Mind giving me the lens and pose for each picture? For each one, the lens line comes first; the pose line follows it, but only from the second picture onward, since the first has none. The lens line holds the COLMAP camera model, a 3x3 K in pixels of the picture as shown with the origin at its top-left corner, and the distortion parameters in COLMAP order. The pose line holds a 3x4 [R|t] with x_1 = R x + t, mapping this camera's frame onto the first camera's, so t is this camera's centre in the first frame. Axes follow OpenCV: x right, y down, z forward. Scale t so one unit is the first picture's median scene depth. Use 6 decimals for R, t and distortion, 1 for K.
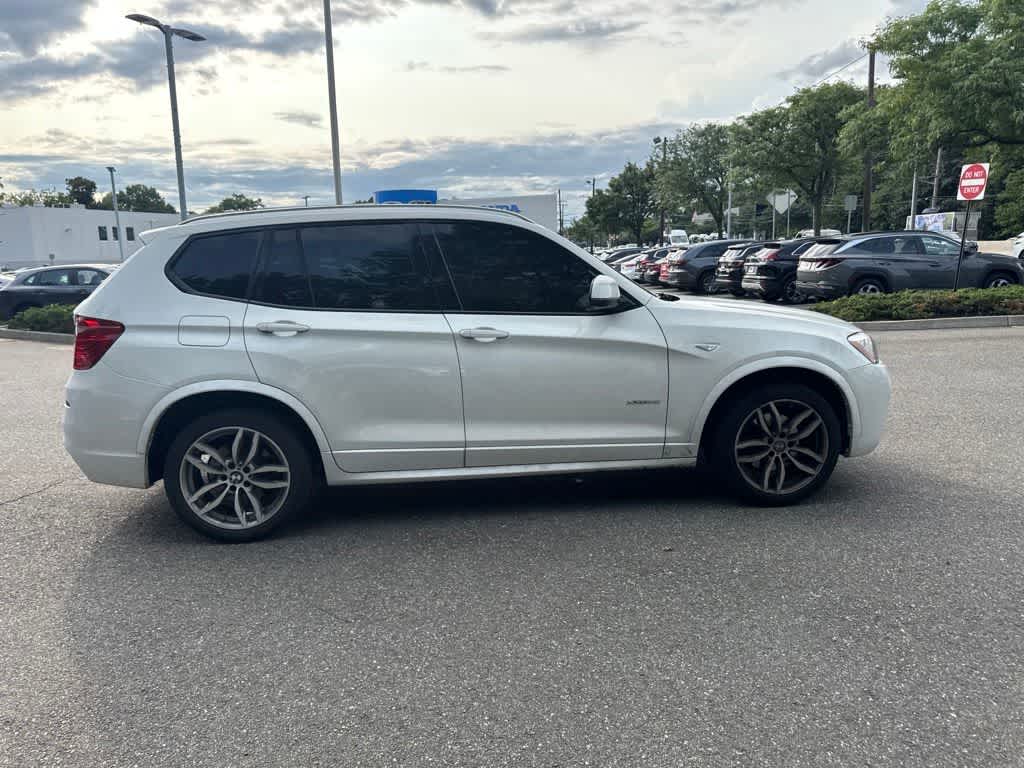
lens RADIAL K [[725.8, 0, 520.2], [0, 725.8, 387.6], [0, 0, 1]] dist [0.037608, -0.037310]
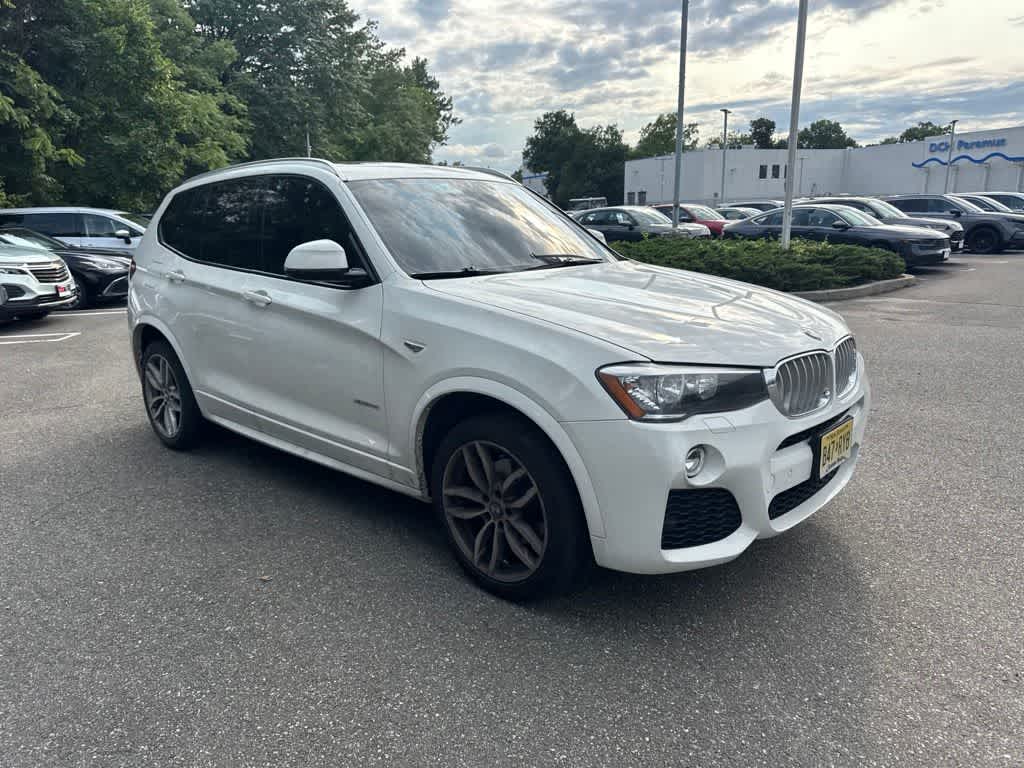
lens RADIAL K [[726.9, 0, 522.1], [0, 726.9, 393.1], [0, 0, 1]] dist [0.051294, -0.063226]
pose [[0.655375, 0.190688, -0.730836, 0.857151], [-0.123977, 0.981641, 0.144951, -0.127015], [0.745059, -0.004390, 0.666984, 0.584959]]
